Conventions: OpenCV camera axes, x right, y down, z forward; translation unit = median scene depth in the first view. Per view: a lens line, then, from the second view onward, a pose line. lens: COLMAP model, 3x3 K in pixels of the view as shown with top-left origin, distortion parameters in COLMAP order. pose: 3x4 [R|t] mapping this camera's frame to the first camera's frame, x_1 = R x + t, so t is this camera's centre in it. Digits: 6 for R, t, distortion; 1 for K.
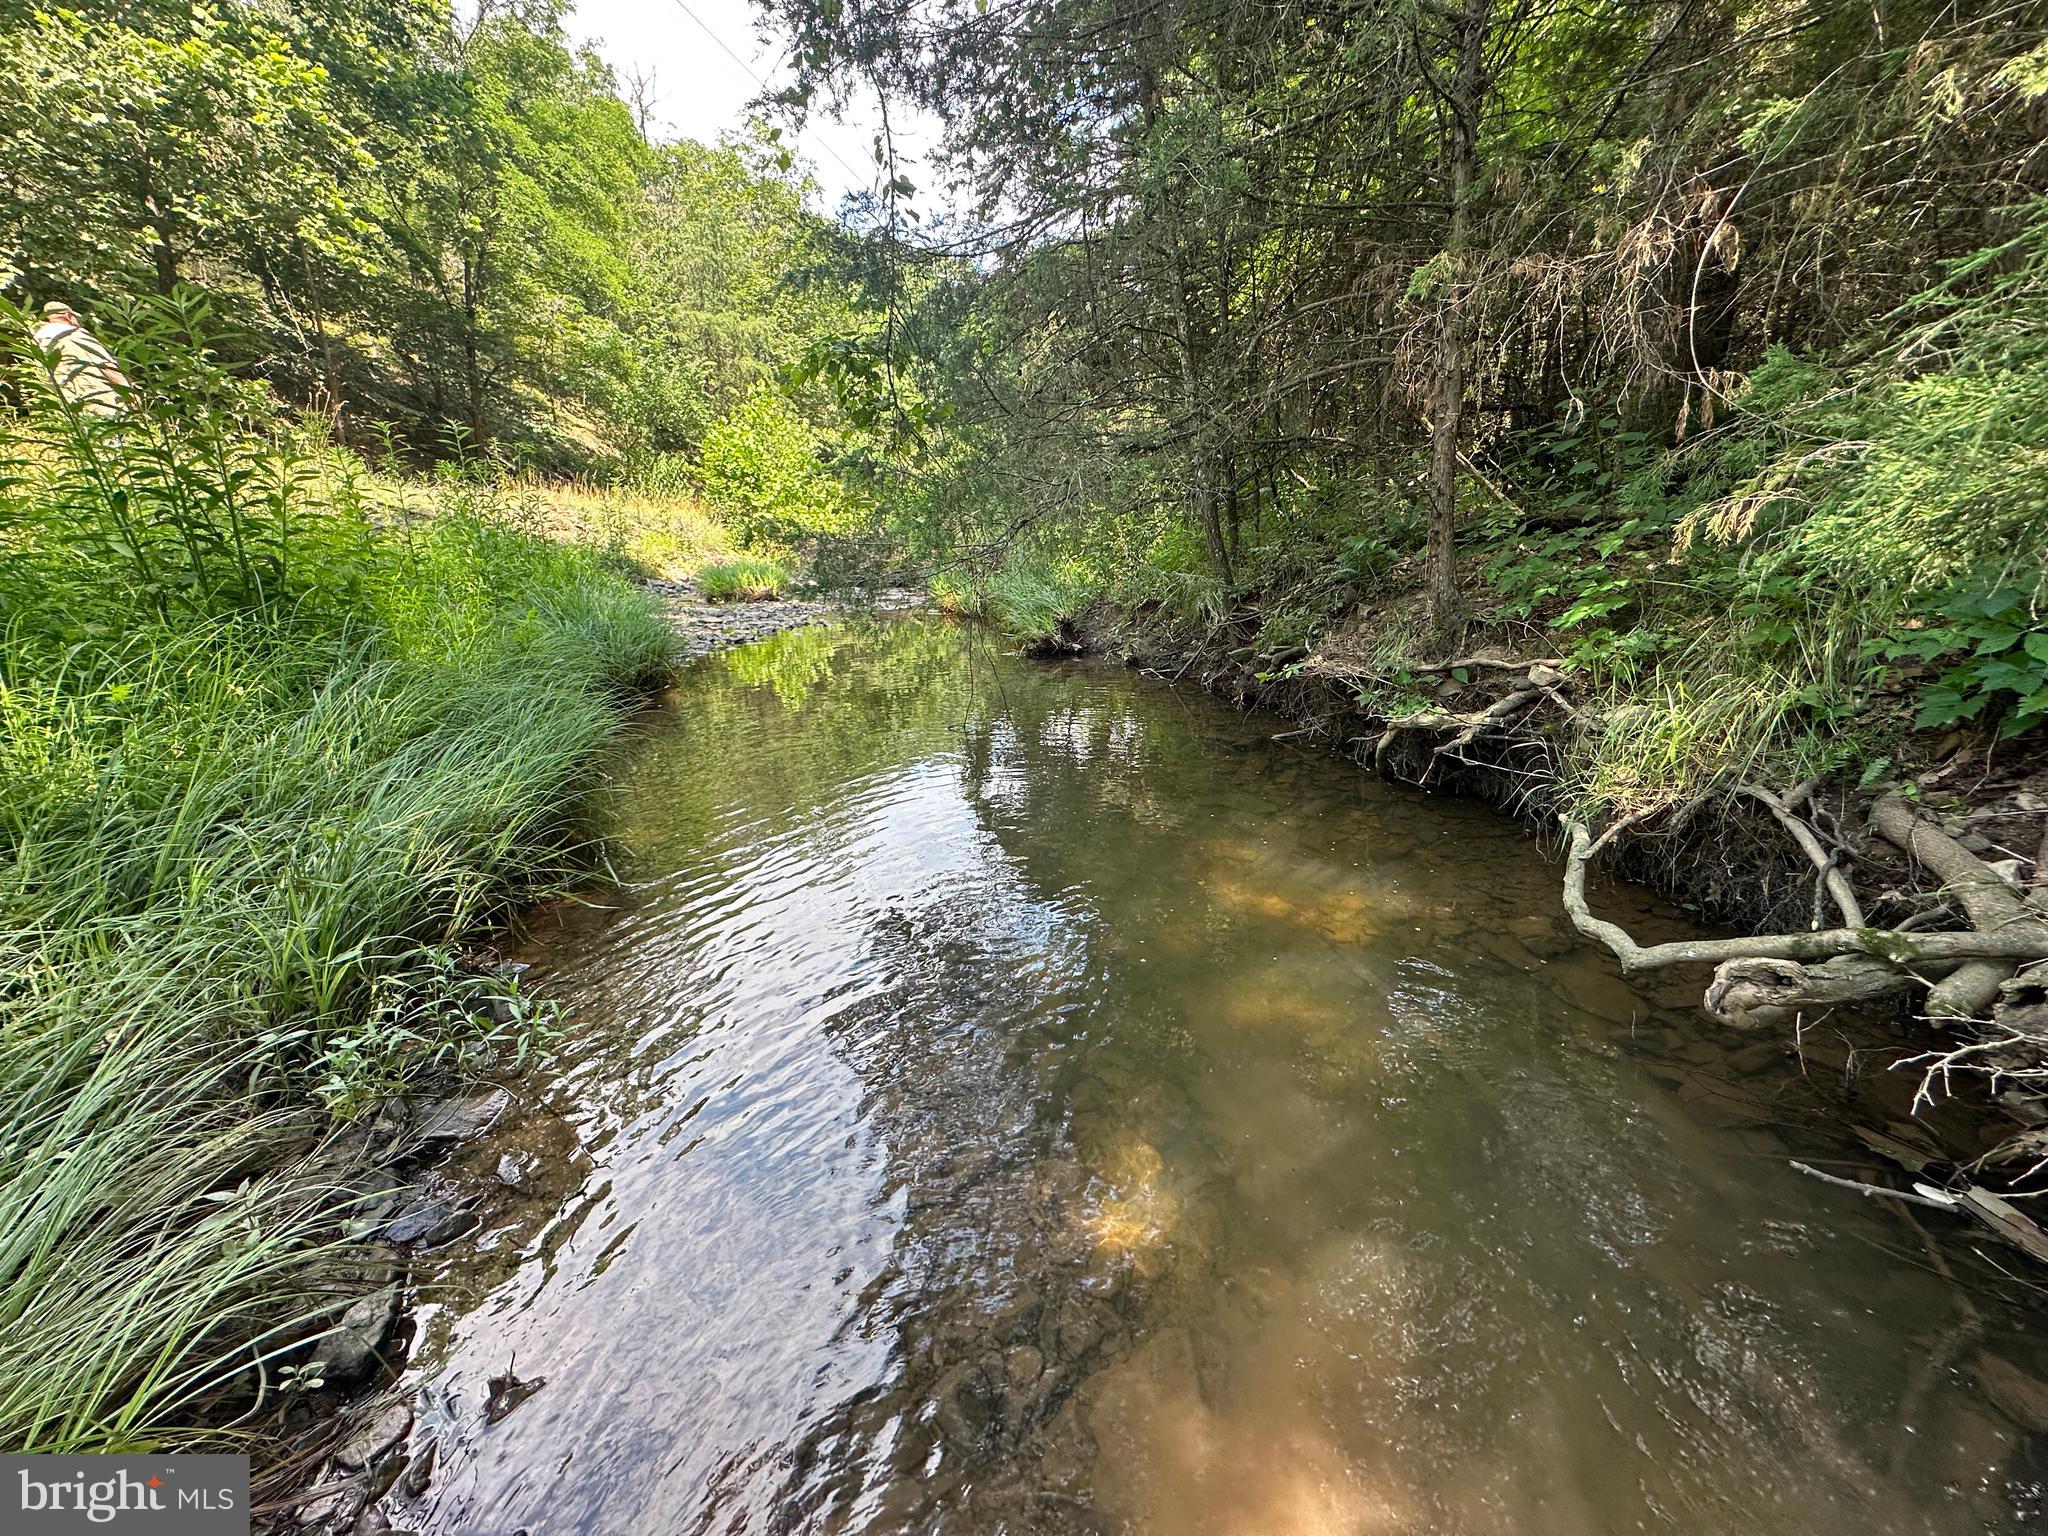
lens RADIAL K [[825.2, 0, 1030.4], [0, 825.2, 753.4], [0, 0, 1]] dist [-0.000961, 0.000513]
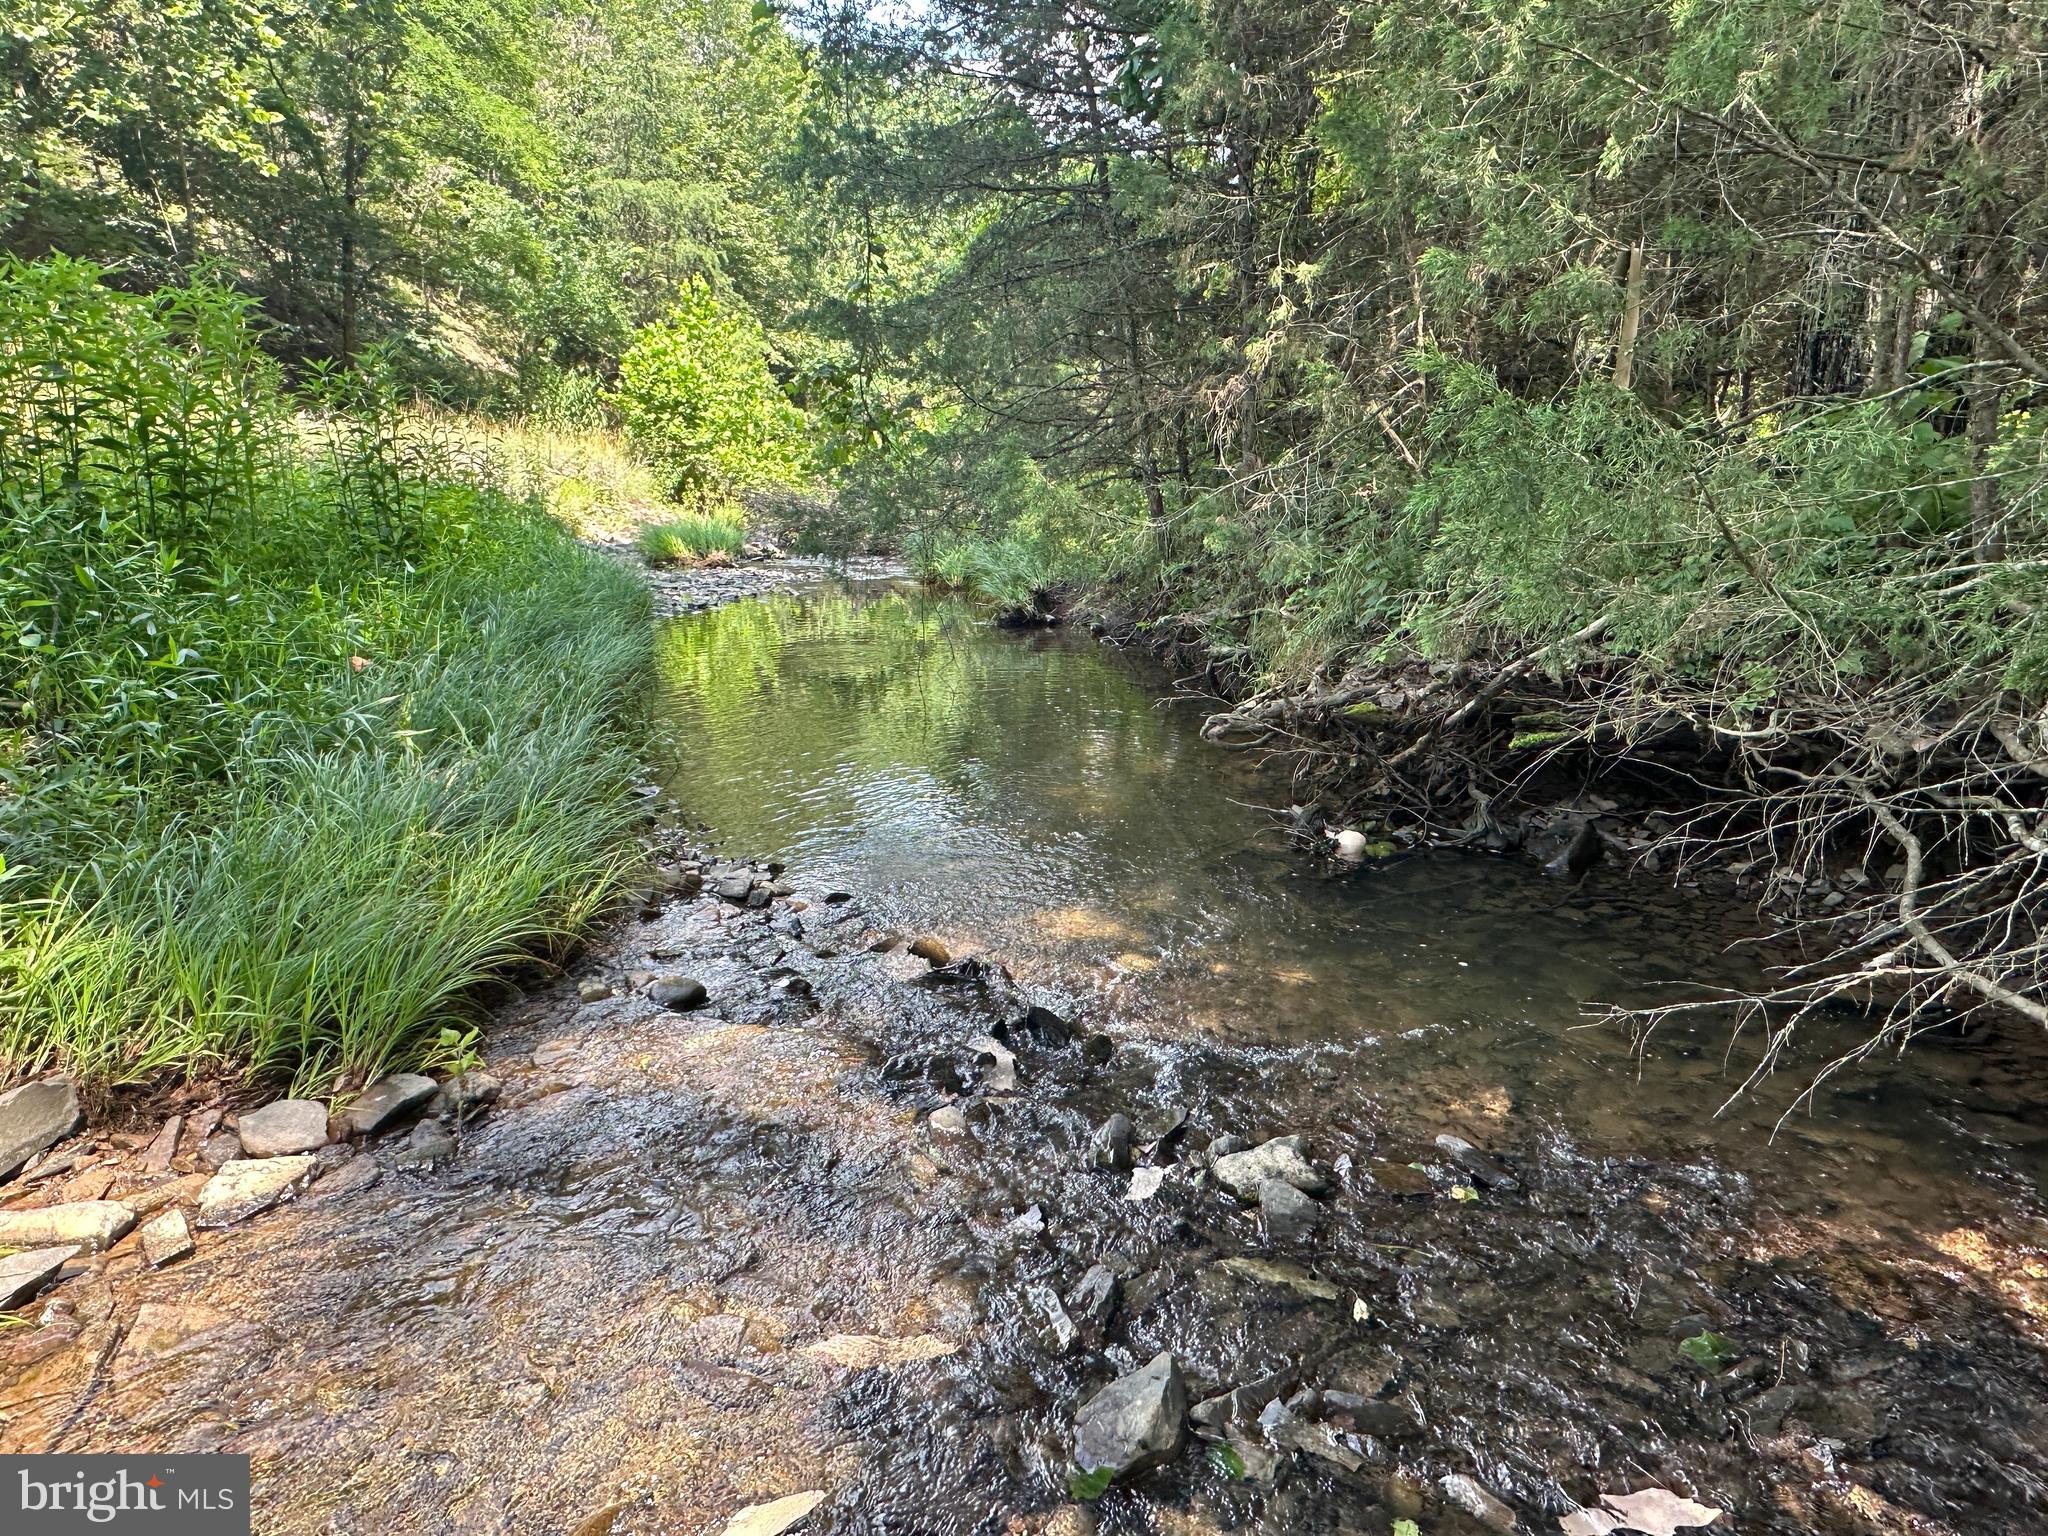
lens RADIAL K [[1305.6, 0, 1017.2], [0, 1305.6, 776.2], [0, 0, 1]] dist [0.008871, 0.002317]
pose [[0.998169, 0.031063, -0.051905, 0.030500], [-0.033022, 0.998758, -0.037314, 0.034074], [0.050682, 0.038960, 0.997955, -0.155278]]
